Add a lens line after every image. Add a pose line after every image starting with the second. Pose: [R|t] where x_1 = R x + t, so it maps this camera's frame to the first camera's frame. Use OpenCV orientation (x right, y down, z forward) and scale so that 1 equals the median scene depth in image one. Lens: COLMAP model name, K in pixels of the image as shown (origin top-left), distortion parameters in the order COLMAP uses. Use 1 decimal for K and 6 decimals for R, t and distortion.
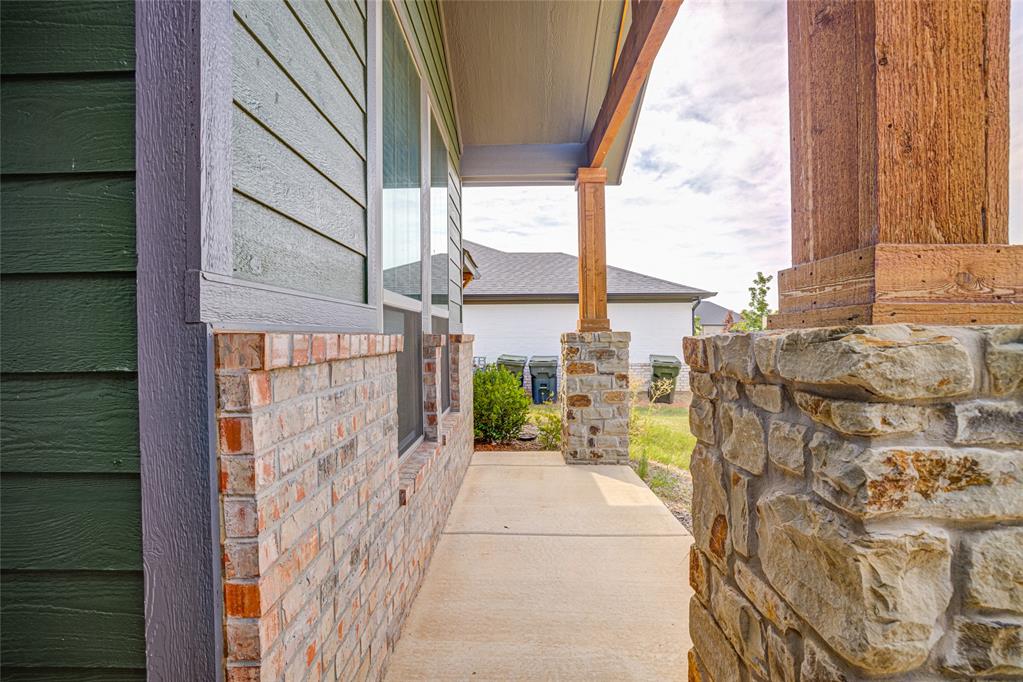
lens RADIAL K [[449.6, 0, 511.5], [0, 449.6, 341.0], [0, 0, 1]] dist [-0.070484, 0.028478]
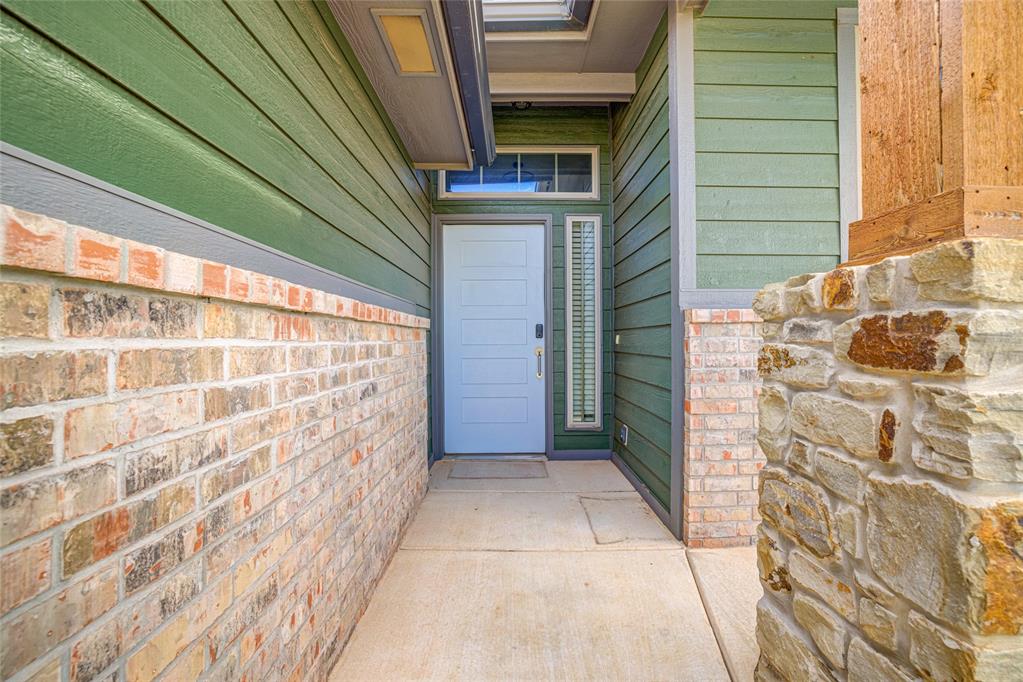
lens RADIAL K [[449.6, 0, 511.5], [0, 449.6, 341.0], [0, 0, 1]] dist [-0.070484, 0.028478]
pose [[0.016982, 0.008716, -0.999818, 2.315295], [-0.014105, 0.999865, 0.008477, 0.185317], [0.999756, 0.013959, 0.017103, -0.181257]]
